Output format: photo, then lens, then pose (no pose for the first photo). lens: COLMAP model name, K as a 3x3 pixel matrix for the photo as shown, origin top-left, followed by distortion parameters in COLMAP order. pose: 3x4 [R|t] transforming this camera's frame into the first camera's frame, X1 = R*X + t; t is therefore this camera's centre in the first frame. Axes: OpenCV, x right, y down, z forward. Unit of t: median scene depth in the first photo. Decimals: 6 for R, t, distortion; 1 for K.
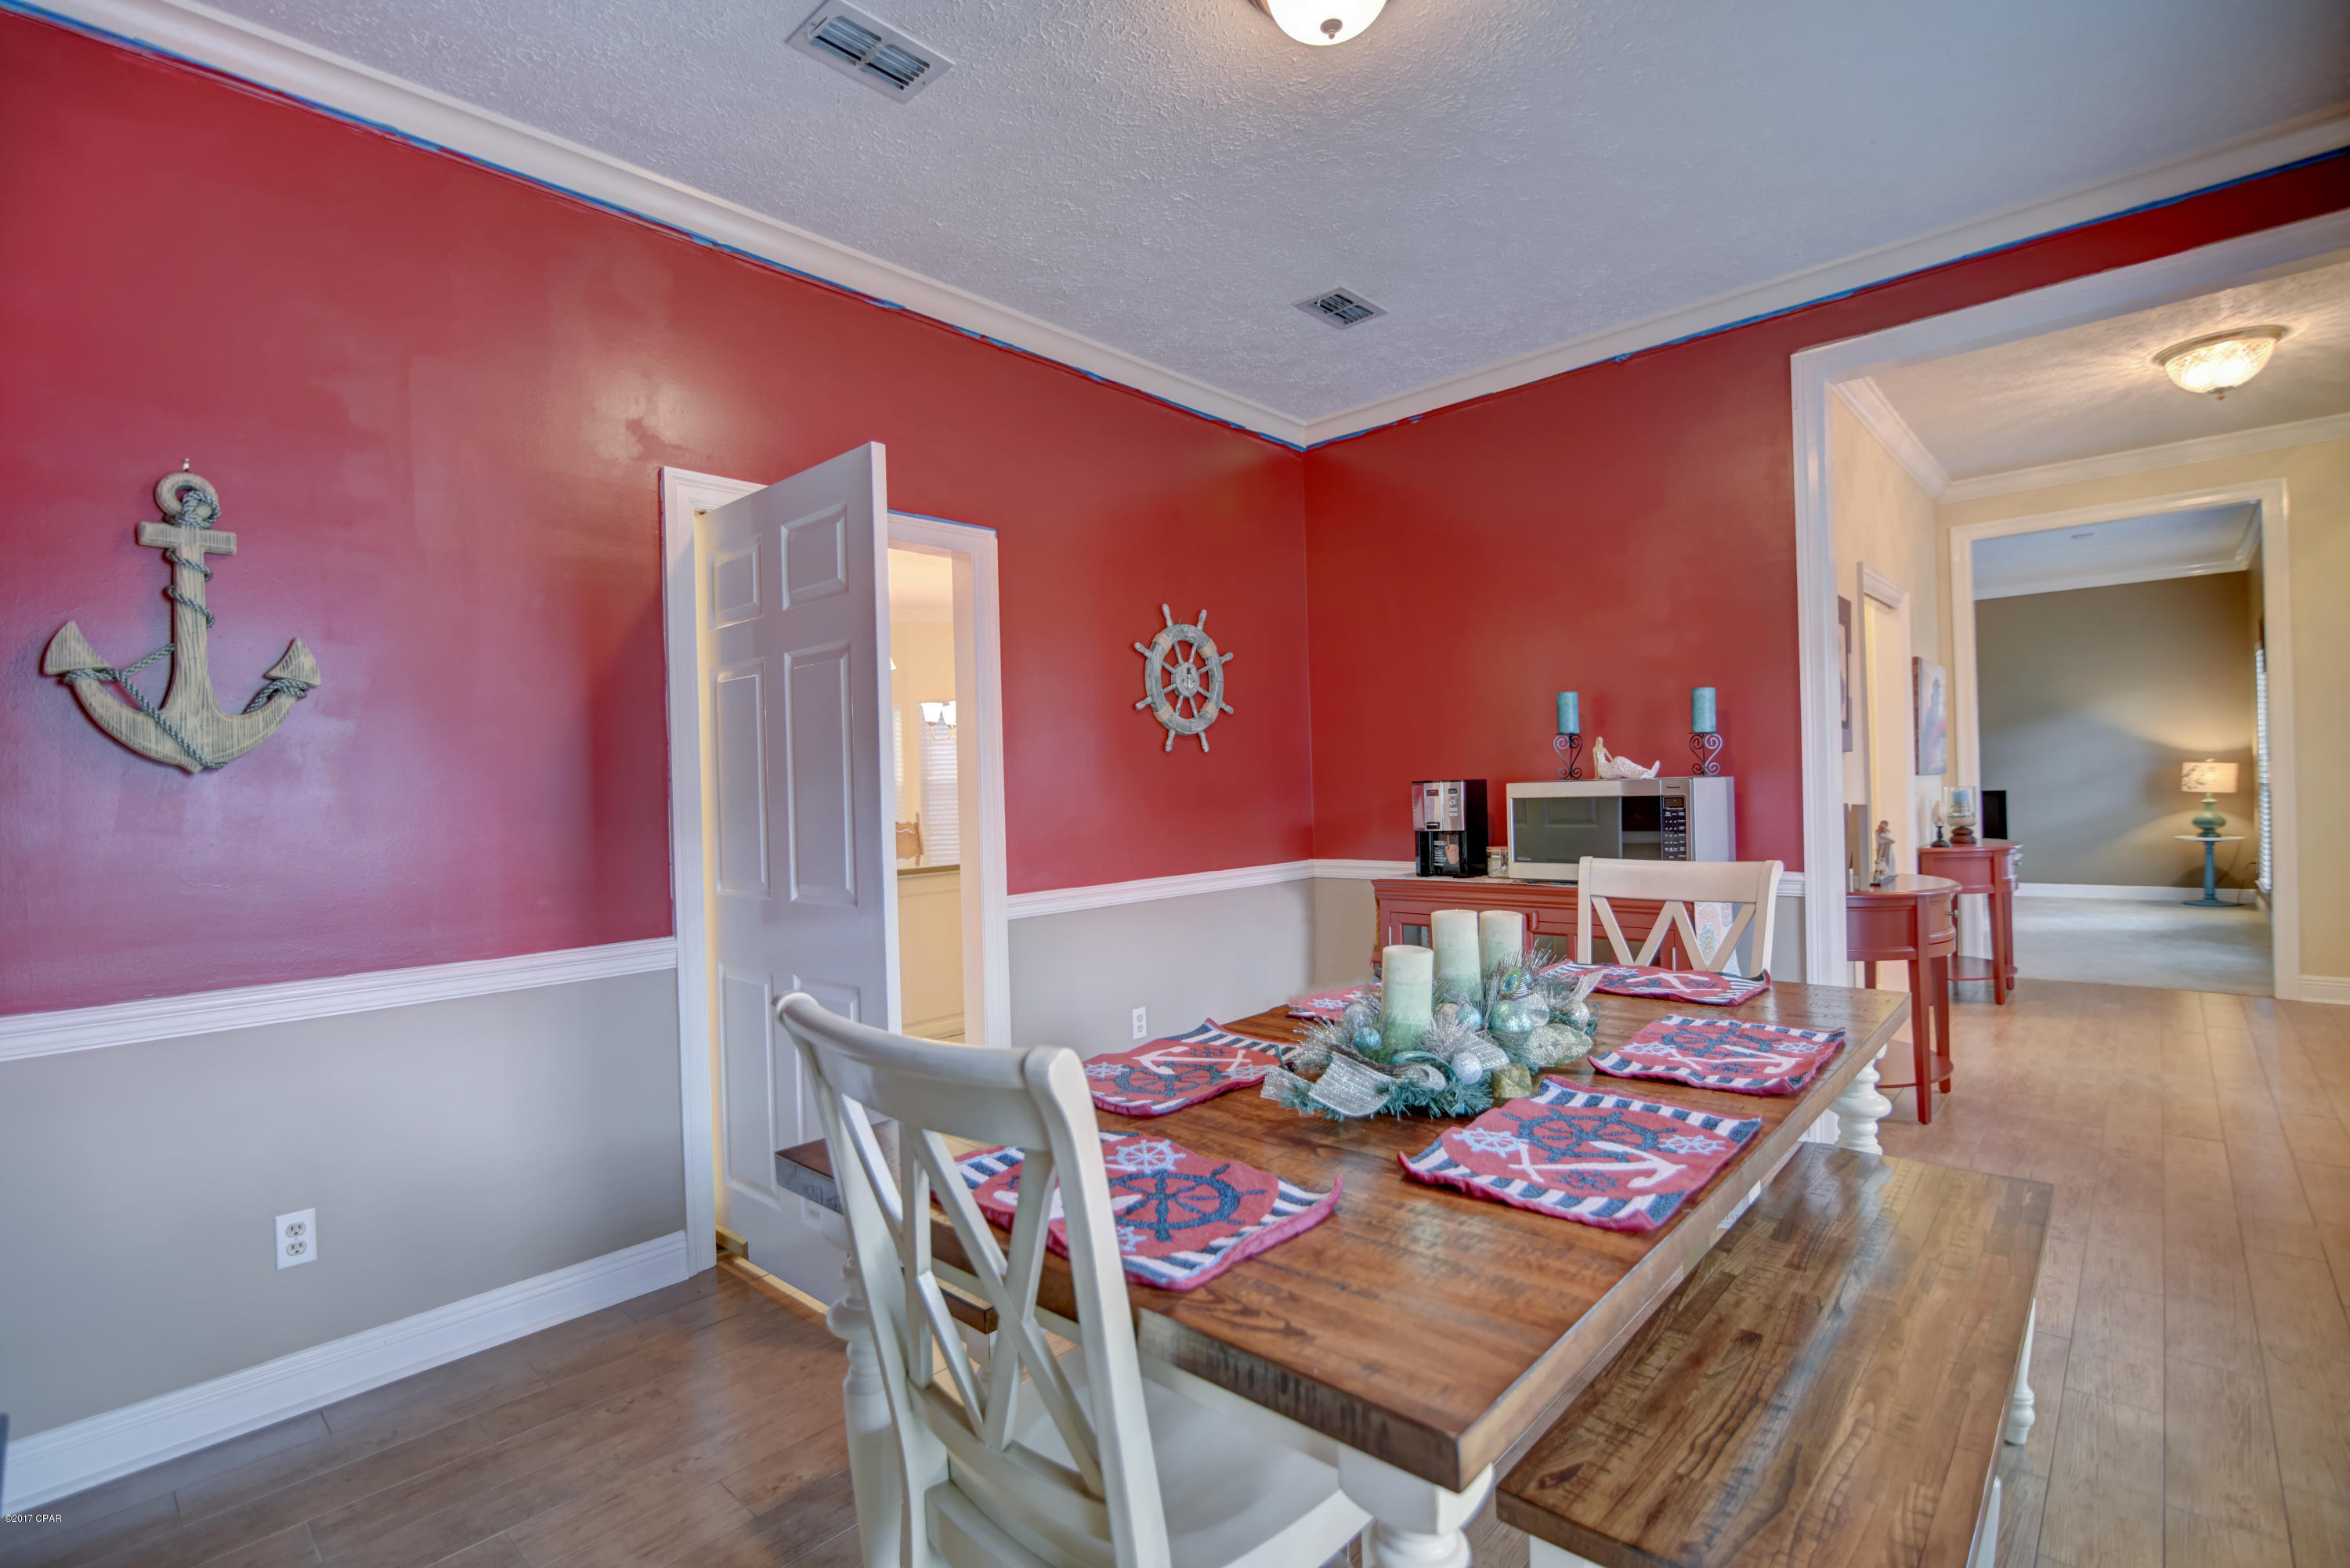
lens RADIAL K [[1078.6, 0, 1178.6], [0, 1078.6, 773.1], [0, 0, 1]] dist [-0.023647, 0.000252]
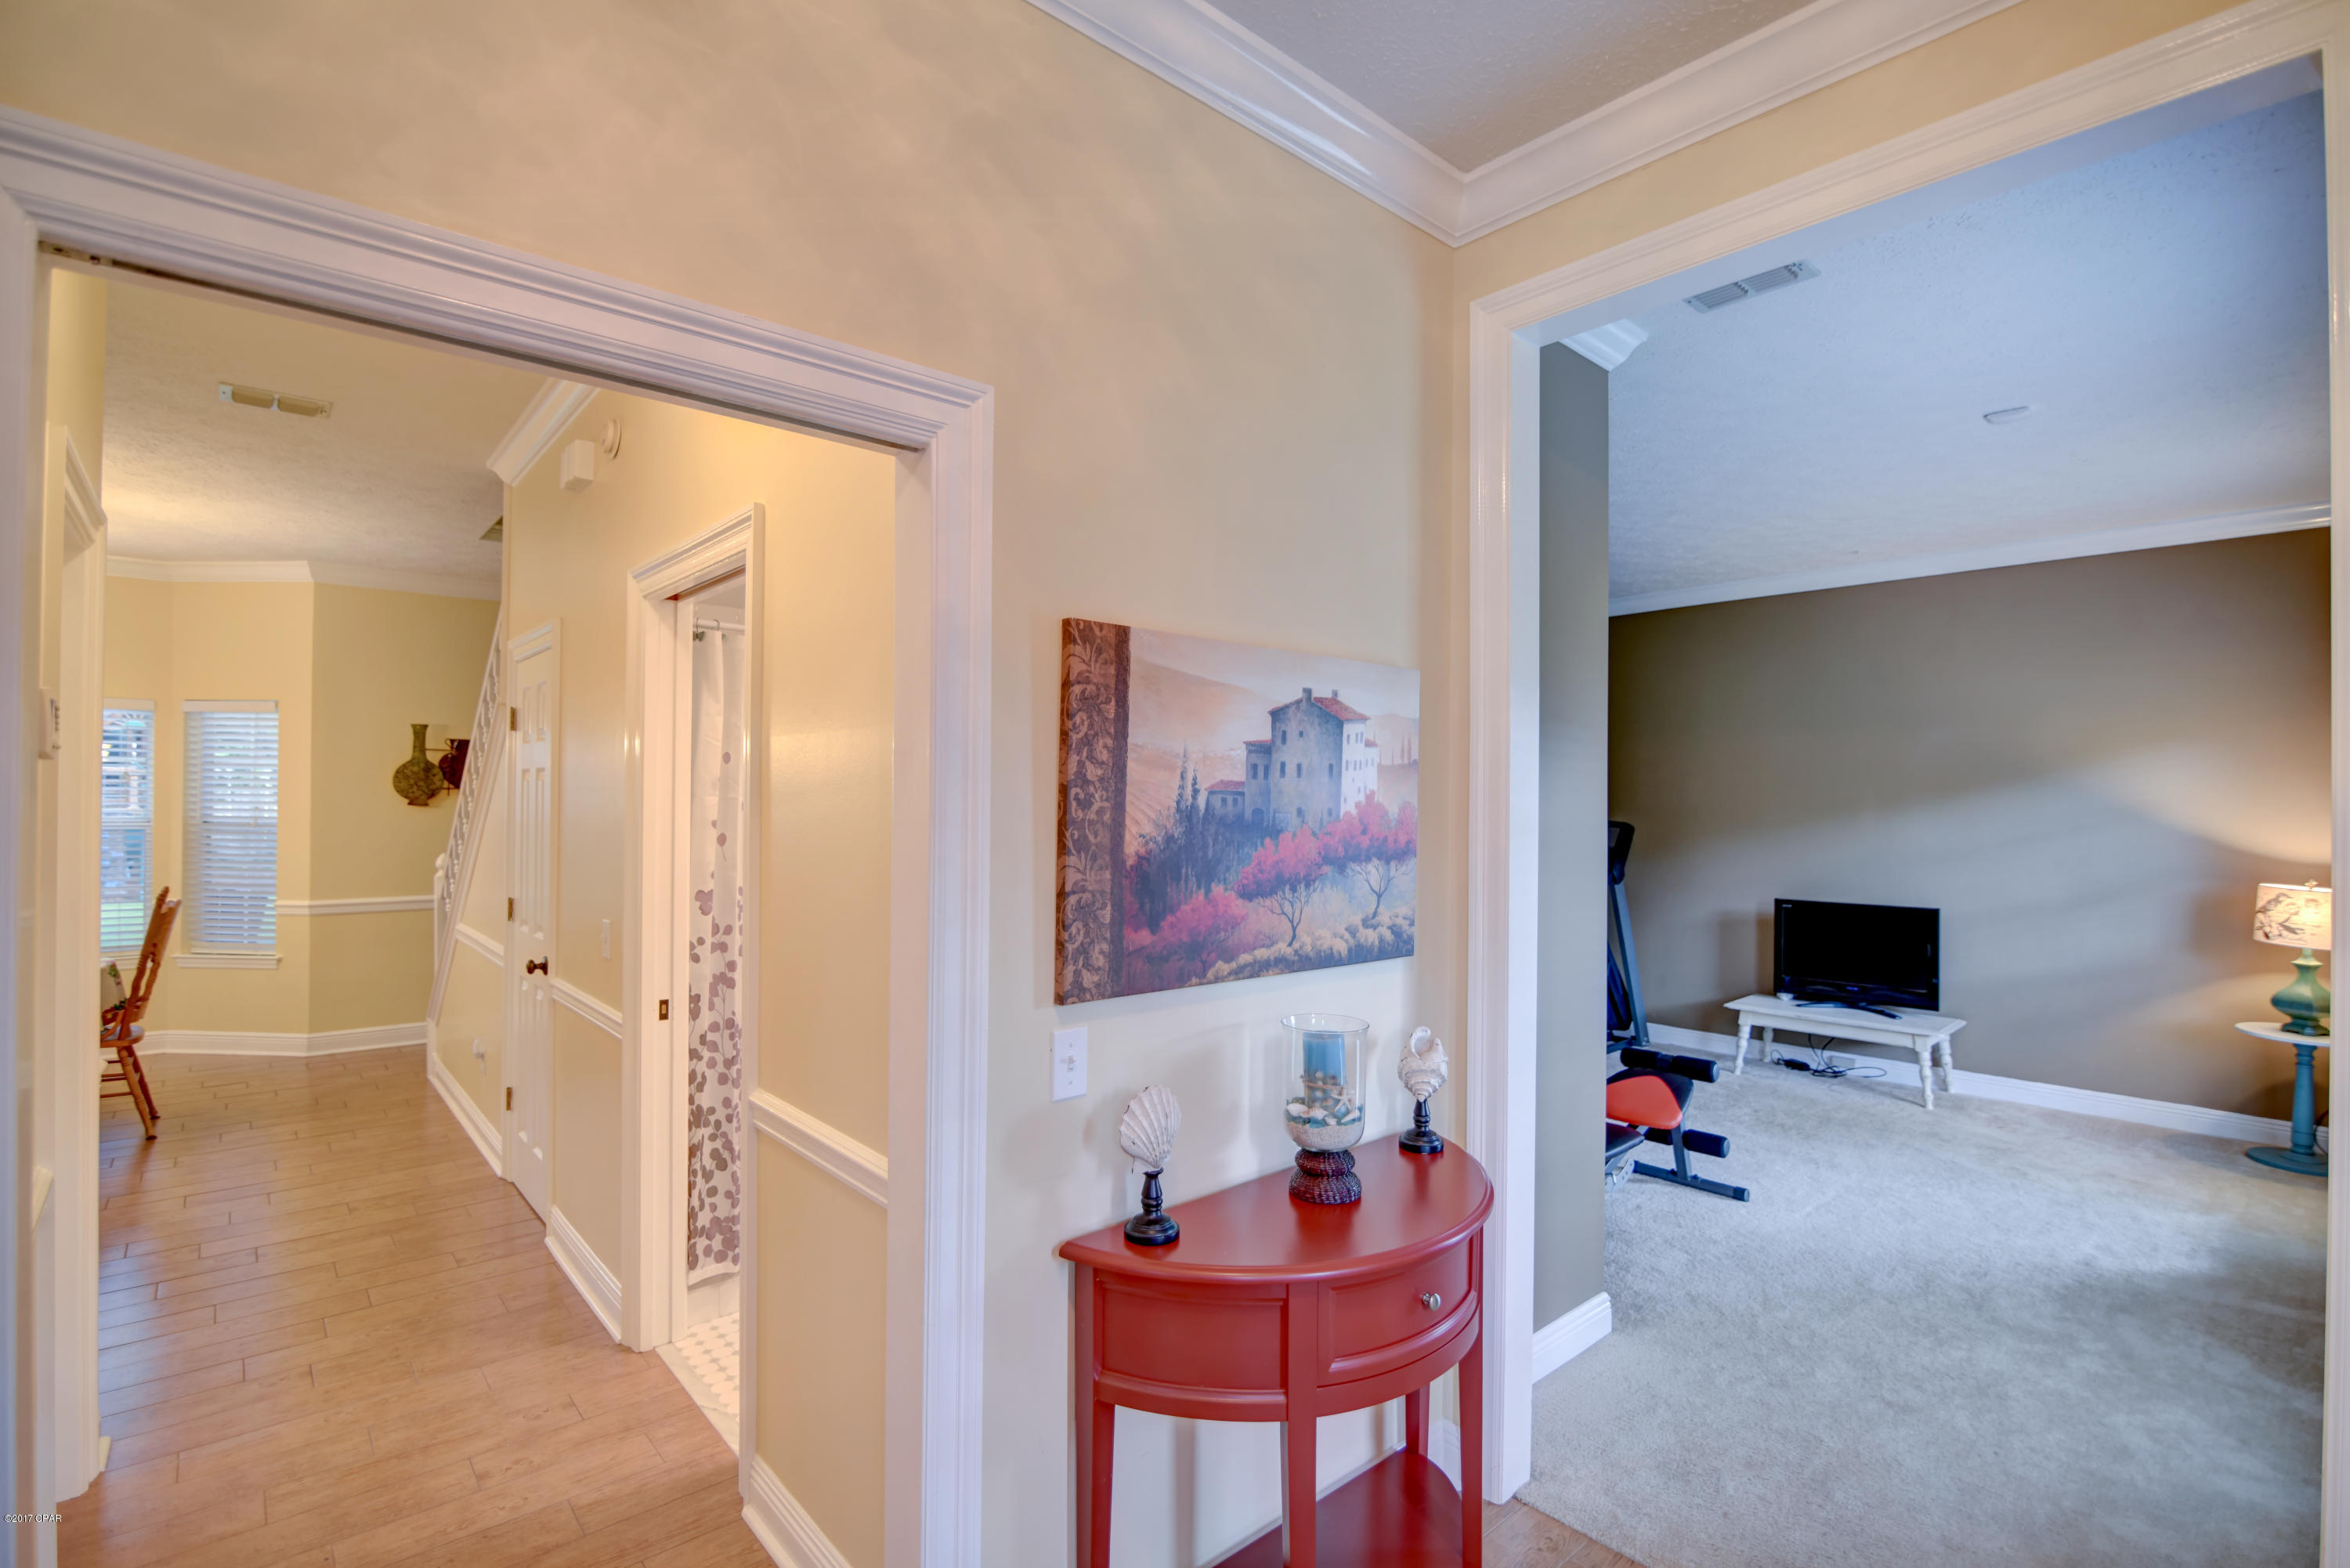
lens RADIAL K [[1078.6, 0, 1180.3], [0, 1078.6, 793.4], [0, 0, 1]] dist [-0.023647, 0.000252]
pose [[0.995150, 0.035578, -0.091715, 0.465575], [-0.035643, 0.999364, 0.000933, -0.036844], [0.091690, 0.002341, 0.995785, 0.431337]]
